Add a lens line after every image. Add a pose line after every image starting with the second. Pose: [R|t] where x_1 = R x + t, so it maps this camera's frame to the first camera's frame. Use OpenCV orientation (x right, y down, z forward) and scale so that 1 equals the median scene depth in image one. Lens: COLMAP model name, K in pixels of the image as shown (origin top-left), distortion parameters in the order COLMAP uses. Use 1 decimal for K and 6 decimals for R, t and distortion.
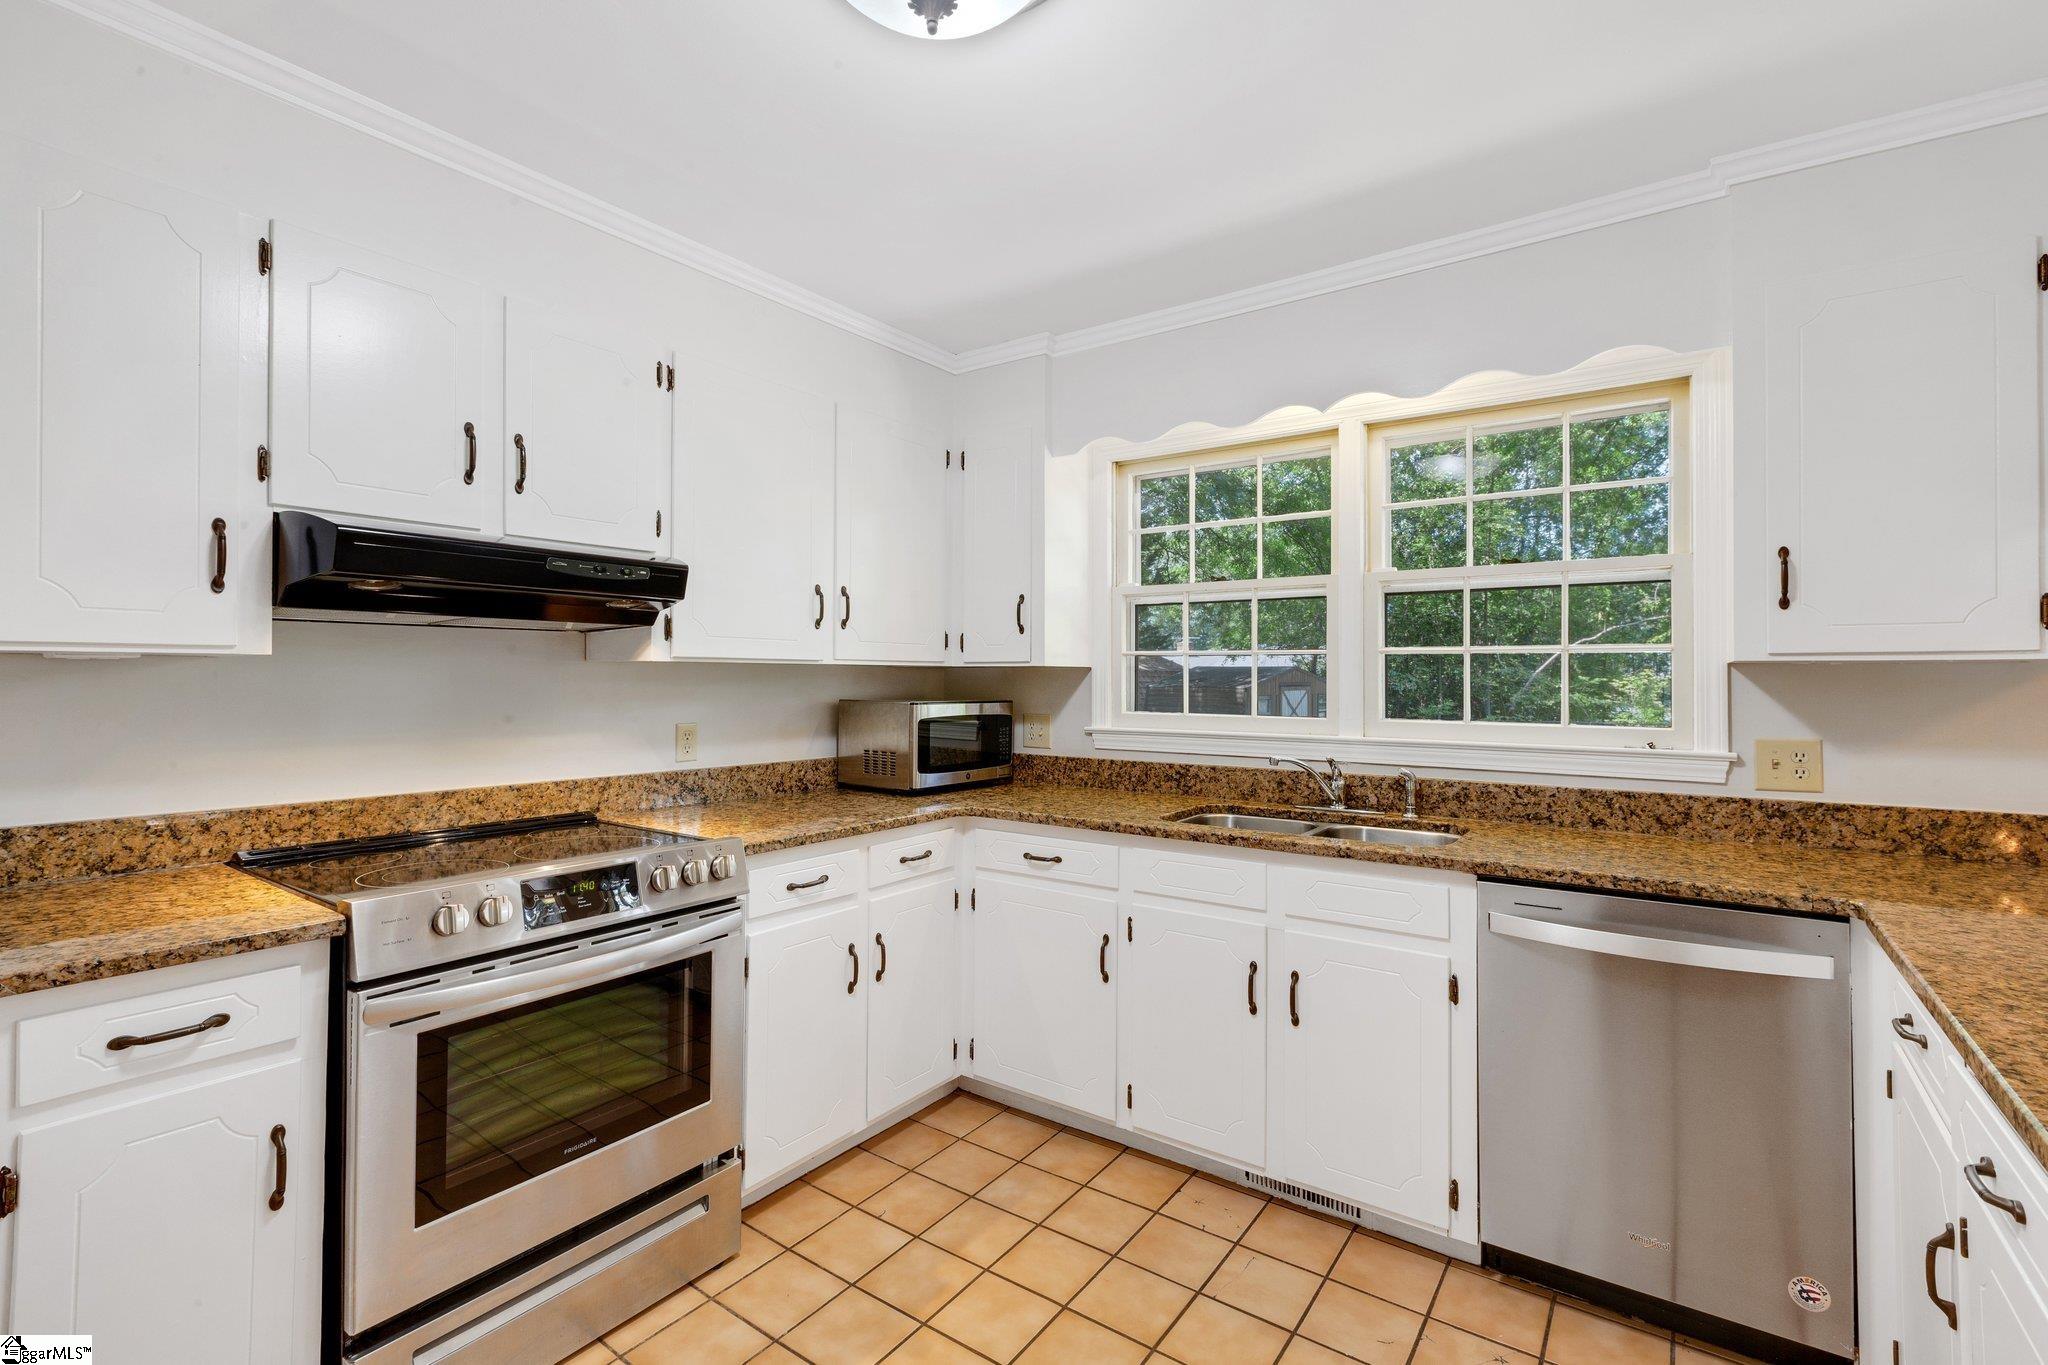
lens RADIAL K [[923.9, 0, 1017.5], [0, 923.9, 666.6], [0, 0, 1]] dist [0.003194, 0.000624]
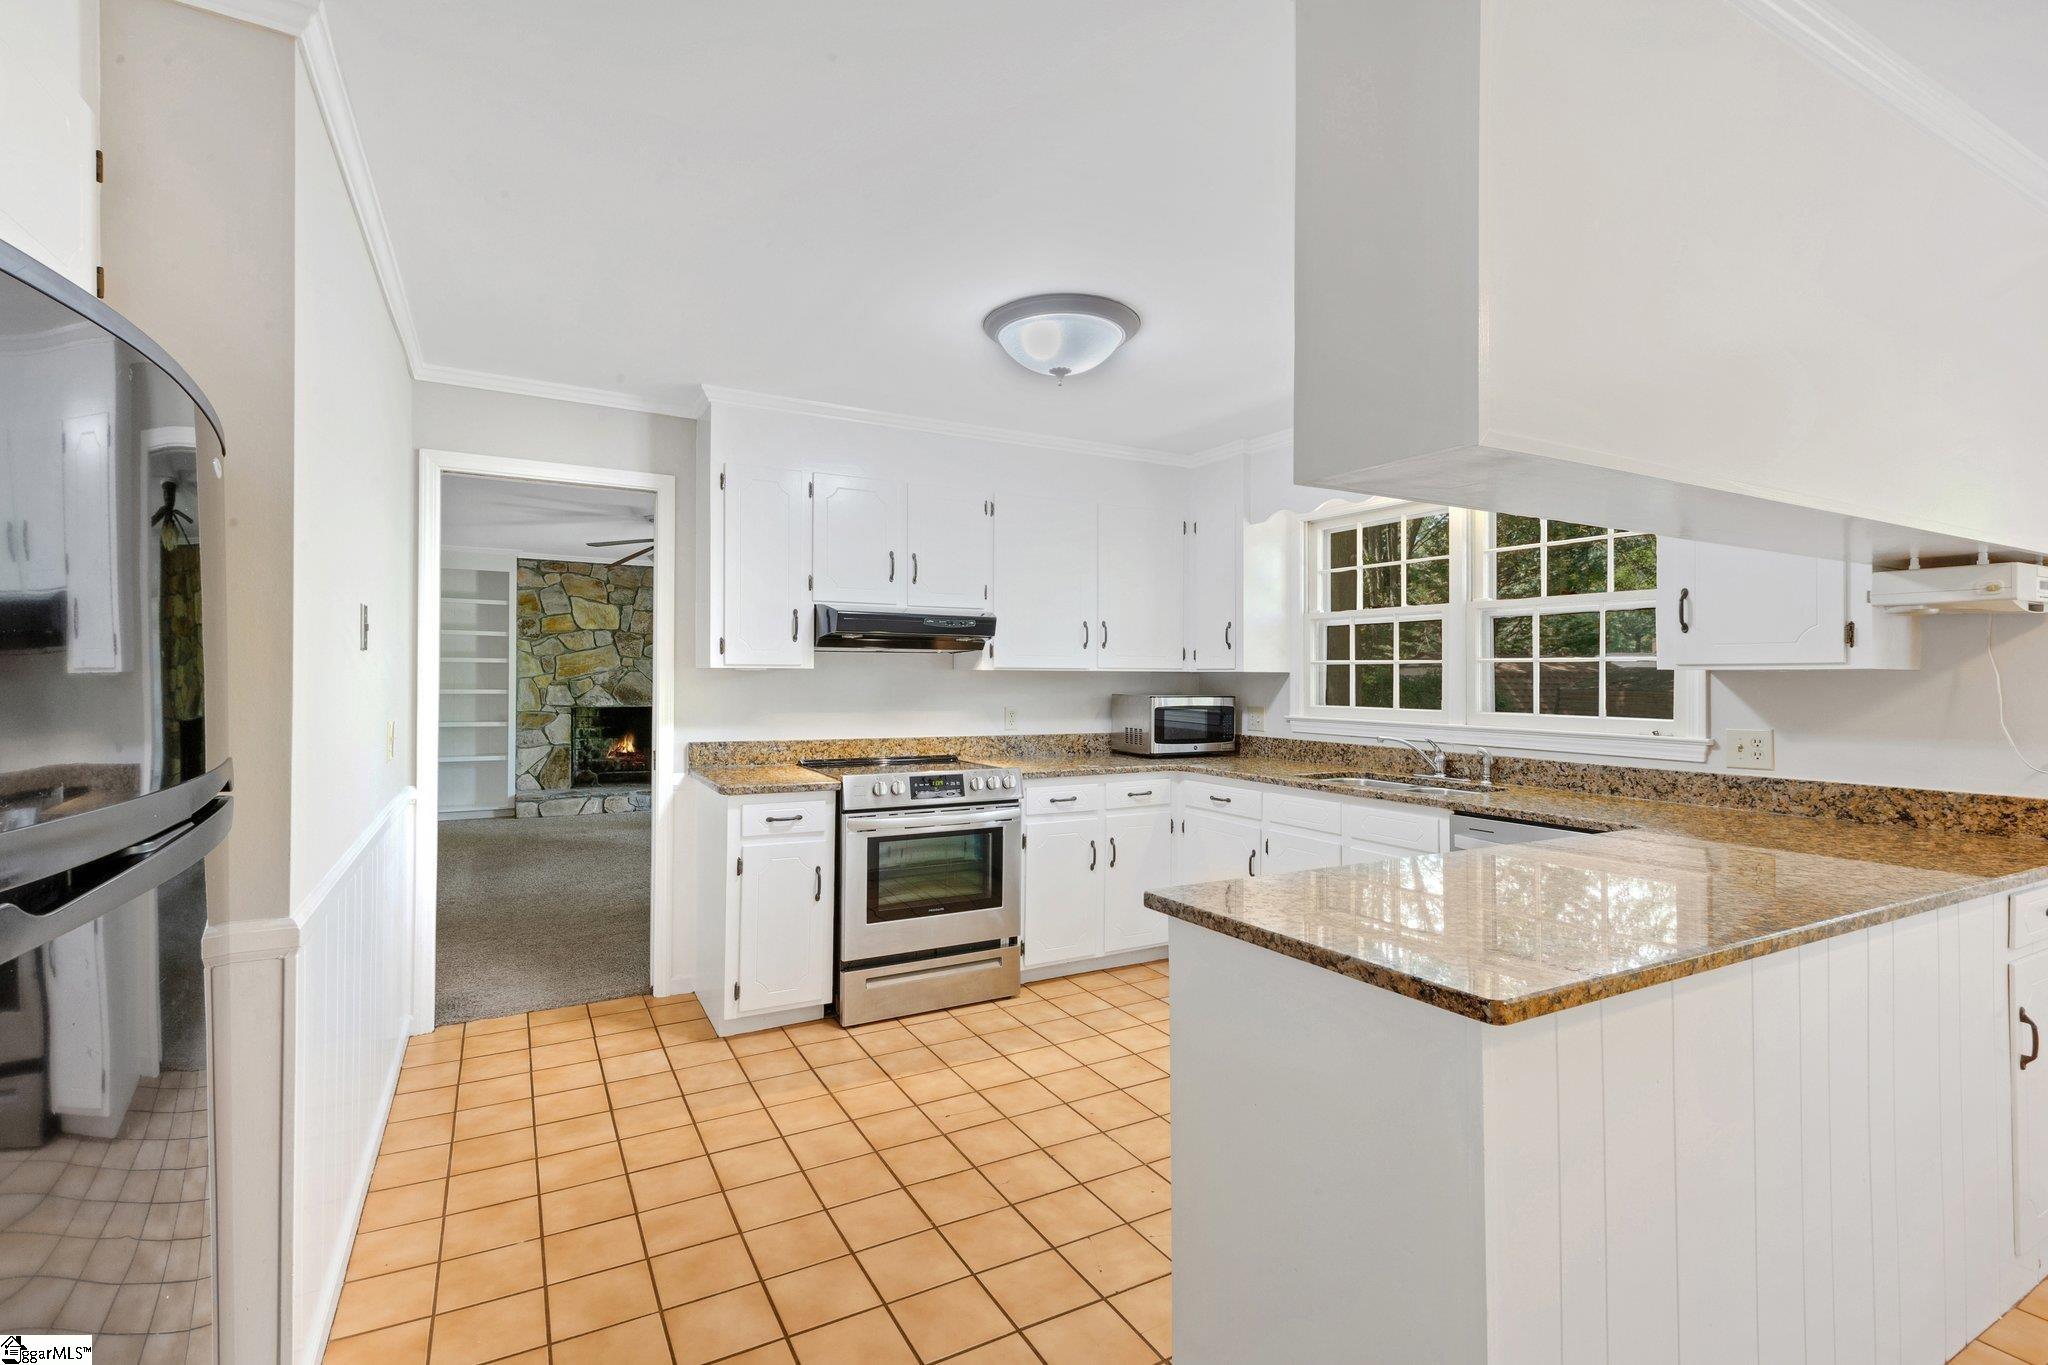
lens RADIAL K [[923.9, 0, 1017.5], [0, 923.9, 666.6], [0, 0, 1]] dist [0.003194, 0.000624]
pose [[0.904262, -0.002681, -0.426970, 0.404885], [0.002302, 0.999996, -0.001404, -0.009288], [0.426972, 0.000287, 0.904265, -0.552015]]
